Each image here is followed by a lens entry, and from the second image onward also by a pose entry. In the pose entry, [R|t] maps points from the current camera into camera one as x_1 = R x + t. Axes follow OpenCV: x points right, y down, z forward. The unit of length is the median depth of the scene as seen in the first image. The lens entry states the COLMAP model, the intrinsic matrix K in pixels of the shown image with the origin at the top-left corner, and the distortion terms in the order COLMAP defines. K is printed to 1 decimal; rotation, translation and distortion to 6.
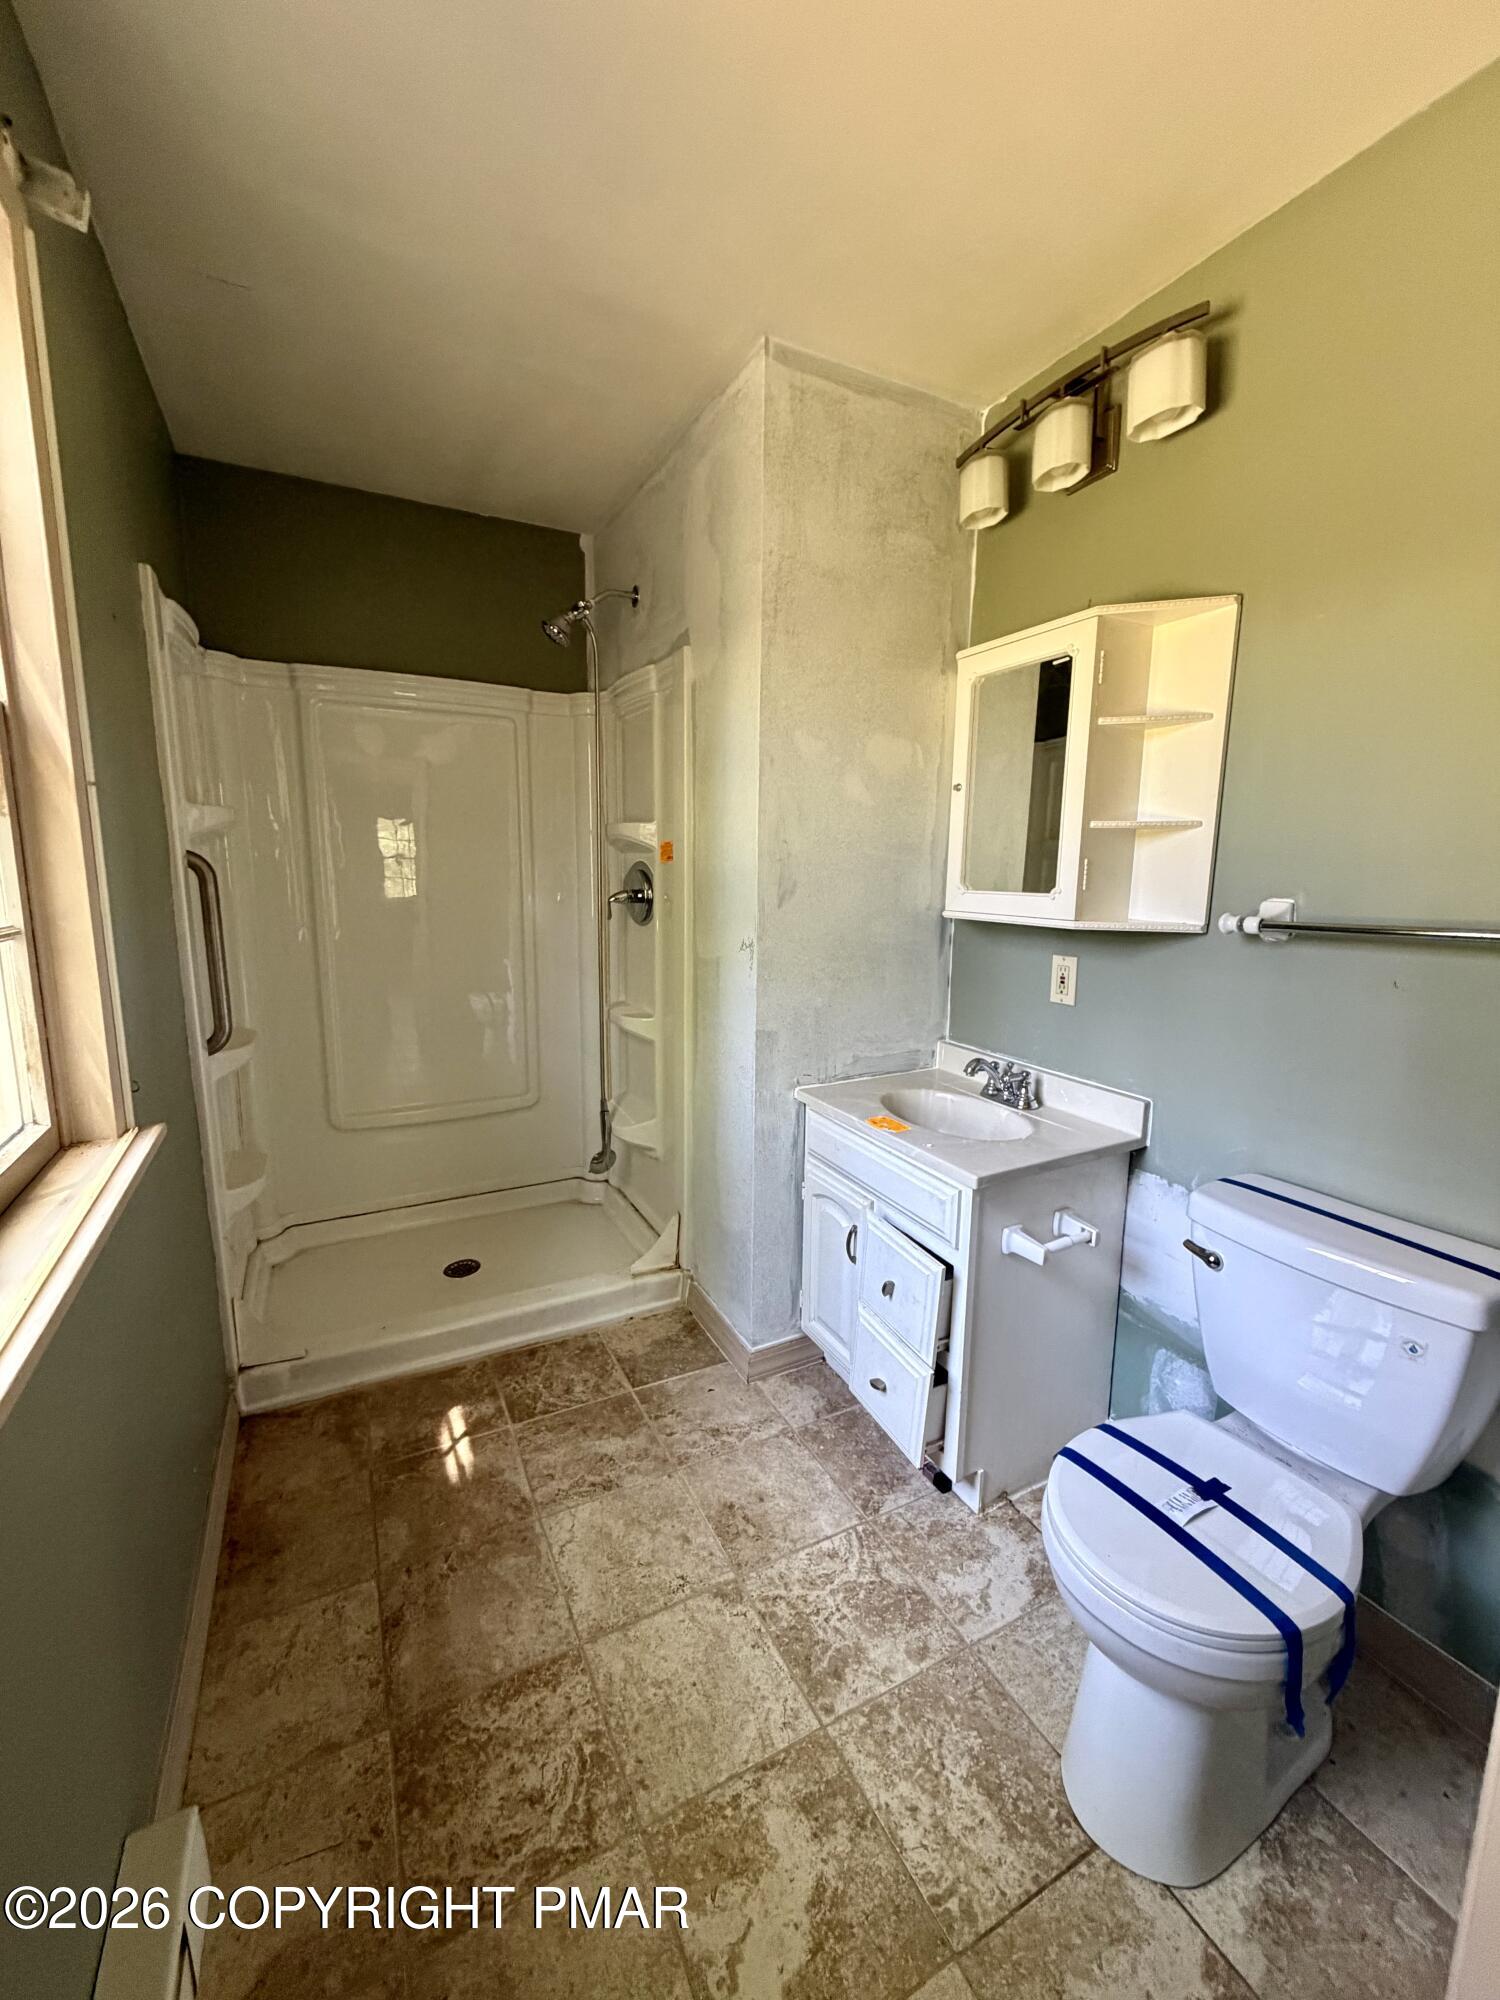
lens RADIAL K [[795.4, 0, 752.8], [0, 795.4, 1000.1], [0, 0, 1]] dist [-0.000497, 0.000150]
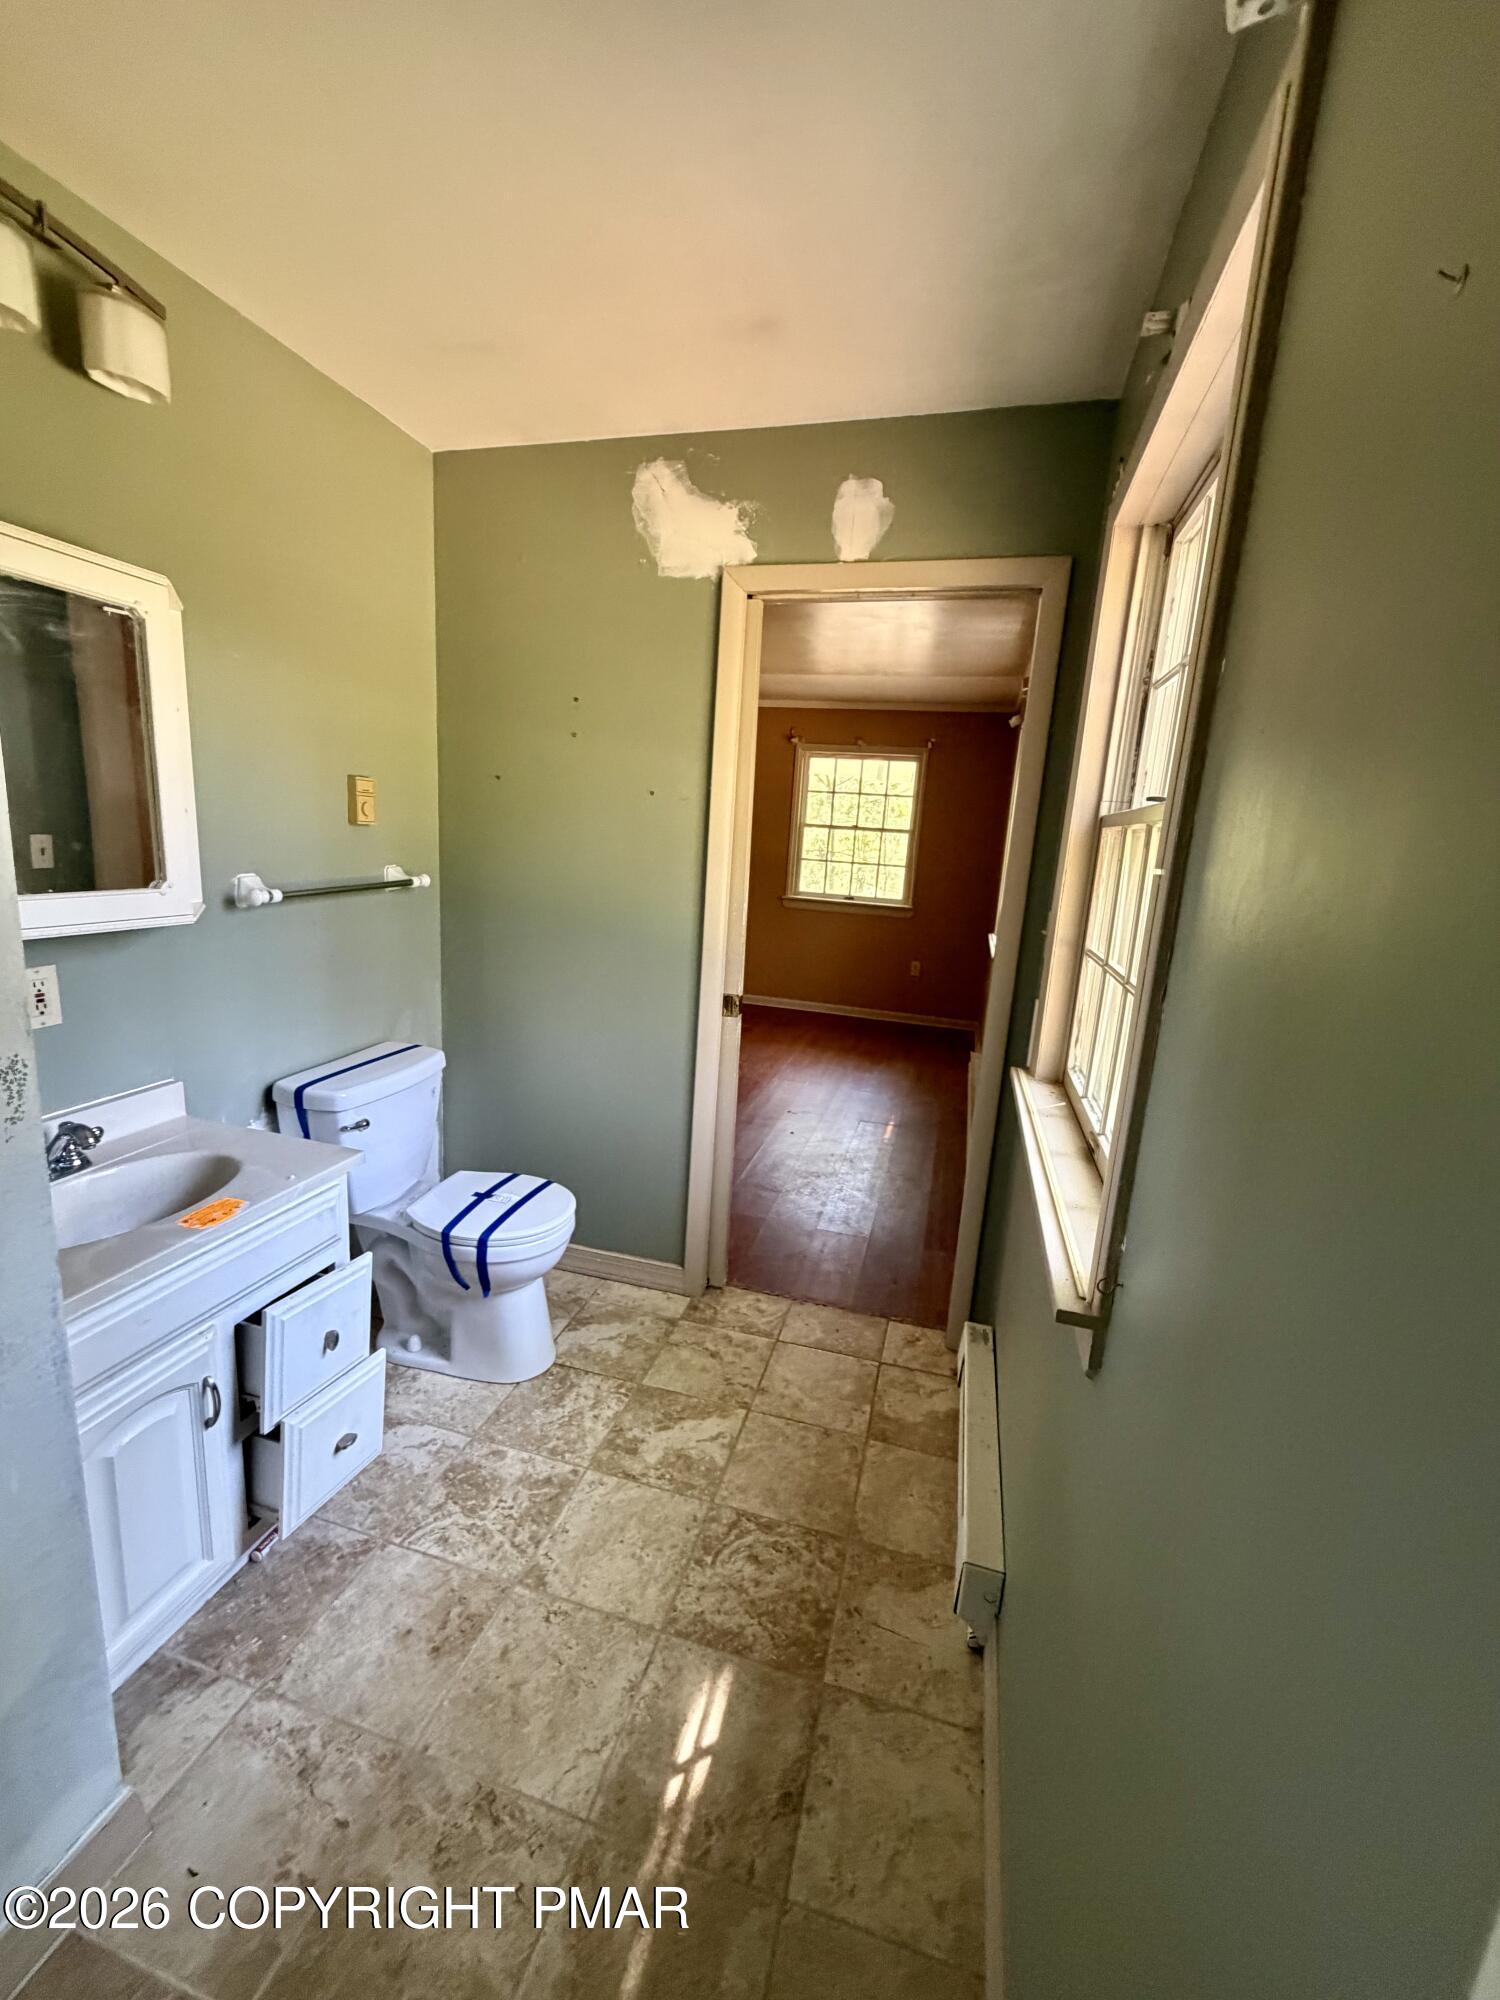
lens RADIAL K [[795.4, 0, 737.4], [0, 795.4, 1004.8], [0, 0, 1]] dist [-0.000497, 0.000150]
pose [[-0.715469, -0.201023, 0.669100, -0.837028], [0.049980, 0.940530, 0.336015, -0.332803], [-0.696855, 0.273849, -0.662873, 1.411033]]
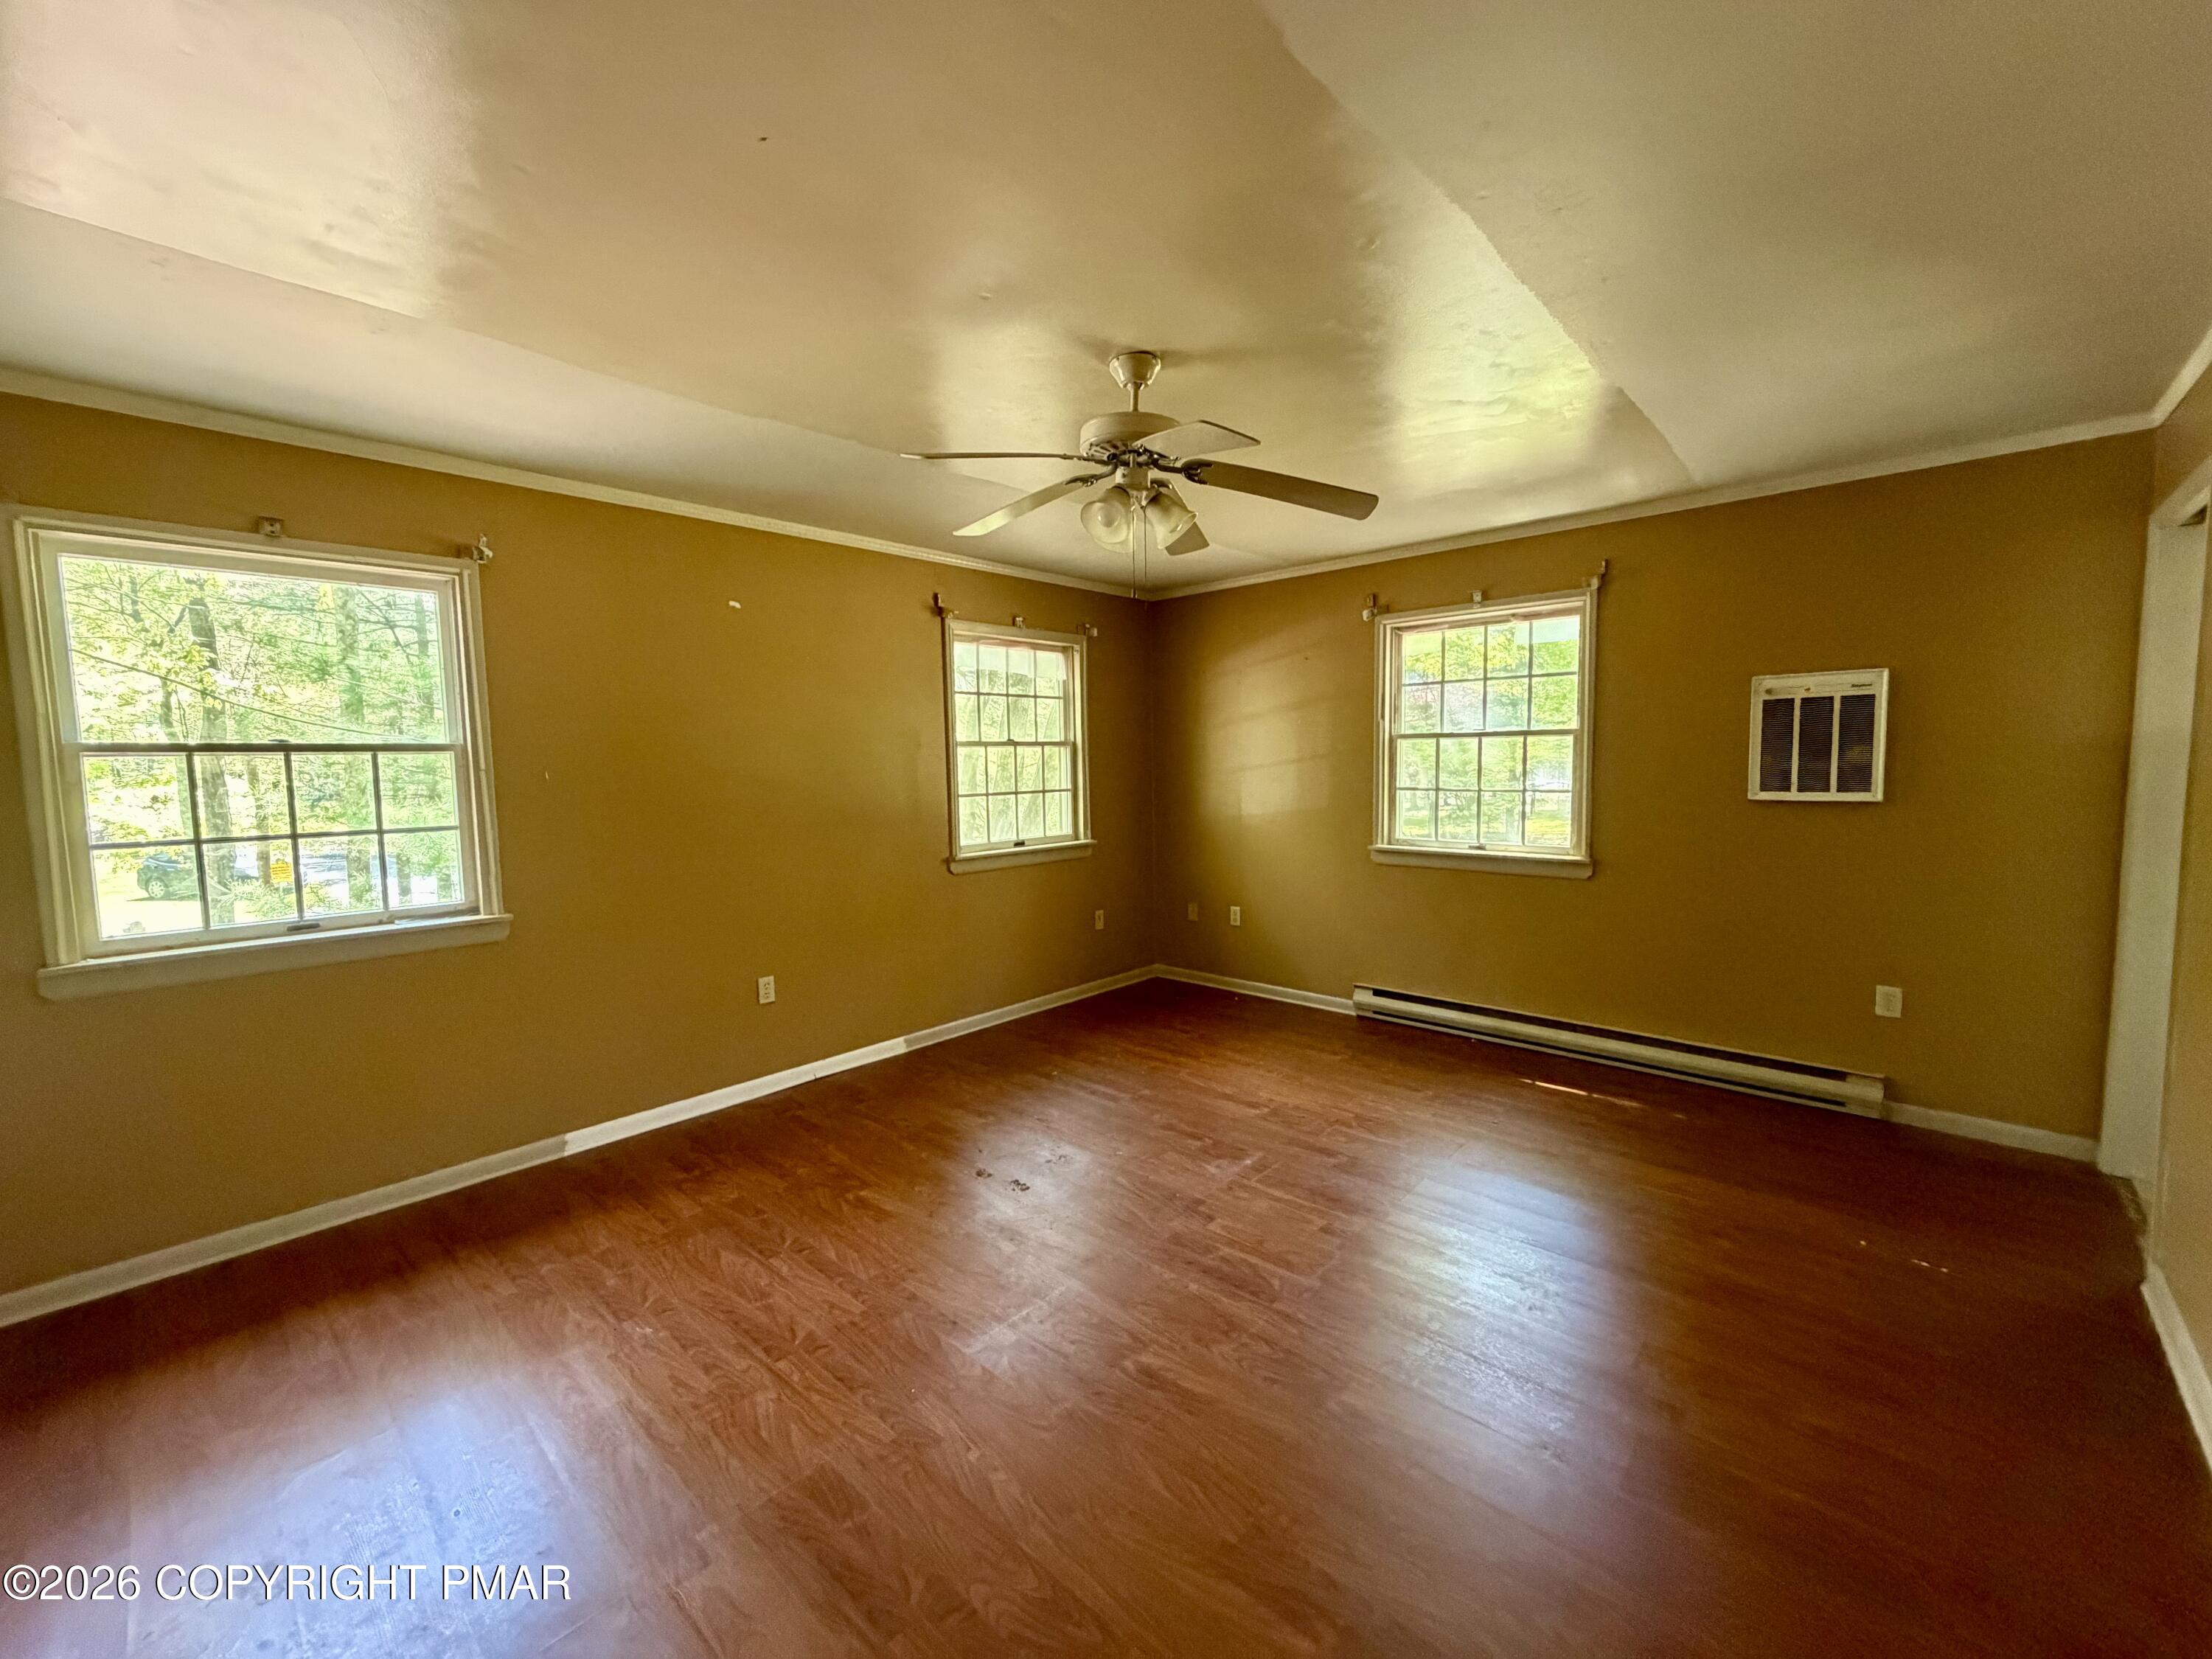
lens RADIAL K [[879.7, 0, 1097.1], [0, 879.7, 817.1], [0, 0, 1]] dist [-0.000497, 0.000150]
pose [[-0.946652, 0.029737, -0.320882, 2.822966], [-0.041190, 0.976400, 0.212004, -0.194911], [0.319614, 0.213912, -0.923087, 1.062307]]
